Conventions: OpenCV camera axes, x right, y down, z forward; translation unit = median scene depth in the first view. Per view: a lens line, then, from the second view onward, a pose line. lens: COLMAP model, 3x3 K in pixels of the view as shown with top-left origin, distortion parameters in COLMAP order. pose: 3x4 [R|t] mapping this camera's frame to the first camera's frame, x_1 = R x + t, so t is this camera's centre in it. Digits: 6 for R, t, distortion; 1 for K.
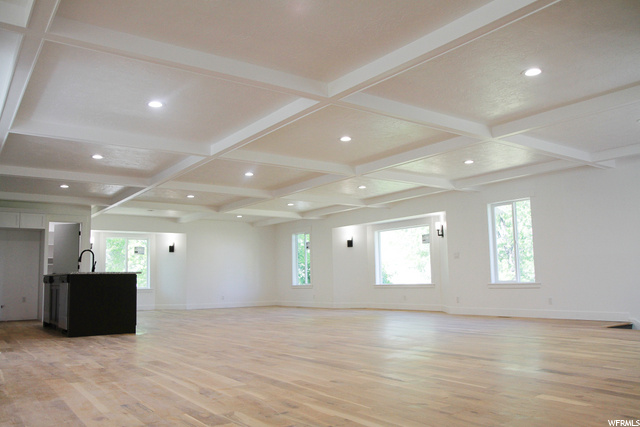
lens RADIAL K [[519.6, 0, 315.4], [0, 519.6, 222.6], [0, 0, 1]] dist [-0.100443, 0.118044]
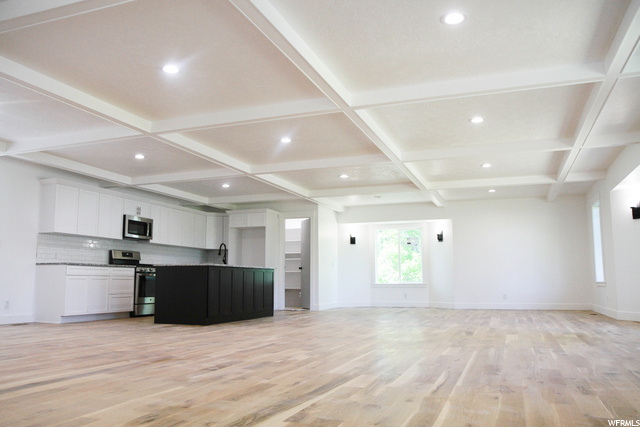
lens RADIAL K [[519.6, 0, 315.4], [0, 519.6, 222.6], [0, 0, 1]] dist [-0.100443, 0.118044]
pose [[0.555572, -0.074608, -0.828114, 0.339973], [0.083037, 0.995966, -0.034022, 0.040215], [0.827312, -0.049862, 0.559526, 0.366222]]
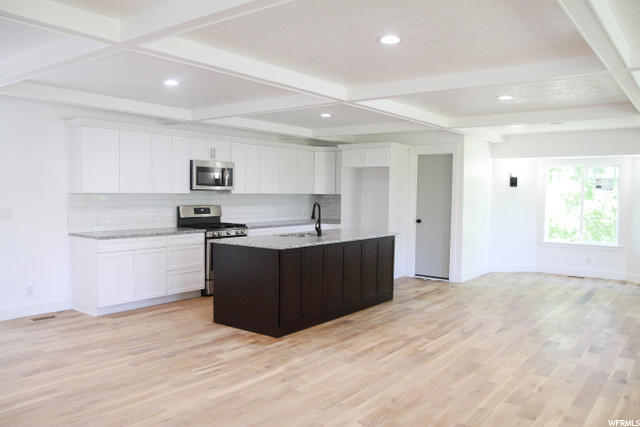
lens RADIAL K [[519.6, 0, 315.4], [0, 519.6, 222.6], [0, 0, 1]] dist [-0.100443, 0.118044]
pose [[0.294083, 0.077846, -0.952605, 0.159055], [0.089263, 0.990085, 0.108465, 0.001336], [0.951603, -0.116930, 0.284218, 0.506473]]
